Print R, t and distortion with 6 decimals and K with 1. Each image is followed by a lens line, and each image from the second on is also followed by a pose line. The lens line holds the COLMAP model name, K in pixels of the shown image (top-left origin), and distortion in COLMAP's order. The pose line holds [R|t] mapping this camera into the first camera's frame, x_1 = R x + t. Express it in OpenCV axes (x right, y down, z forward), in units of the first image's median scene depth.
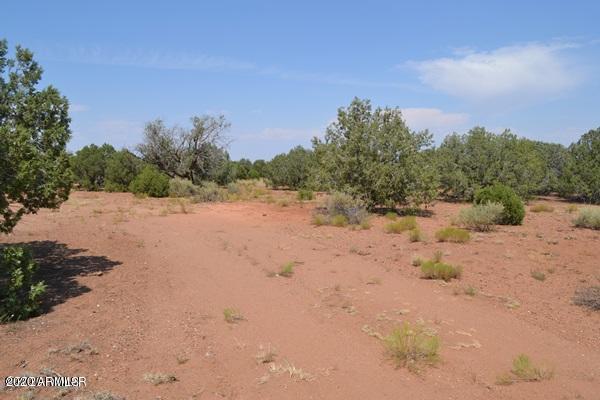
lens RADIAL K [[461.3, 0, 297.0], [0, 461.3, 188.2], [0, 0, 1]] dist [-0.038945, 0.008441]
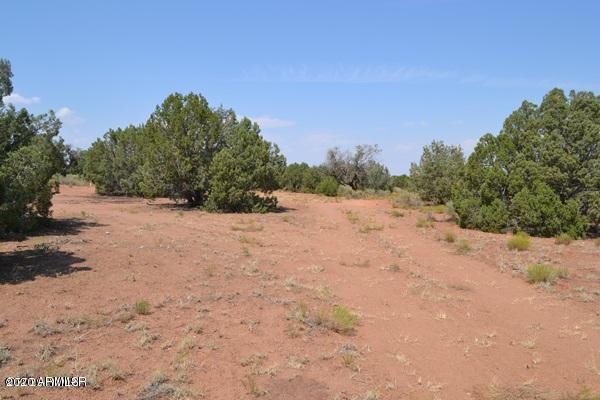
lens RADIAL K [[461.3, 0, 297.0], [0, 461.3, 188.2], [0, 0, 1]] dist [-0.038945, 0.008441]
pose [[0.913347, 0.026155, -0.406341, 0.223319], [-0.036620, 0.999167, -0.017999, 0.021173], [0.405532, 0.031320, 0.913544, -0.482286]]
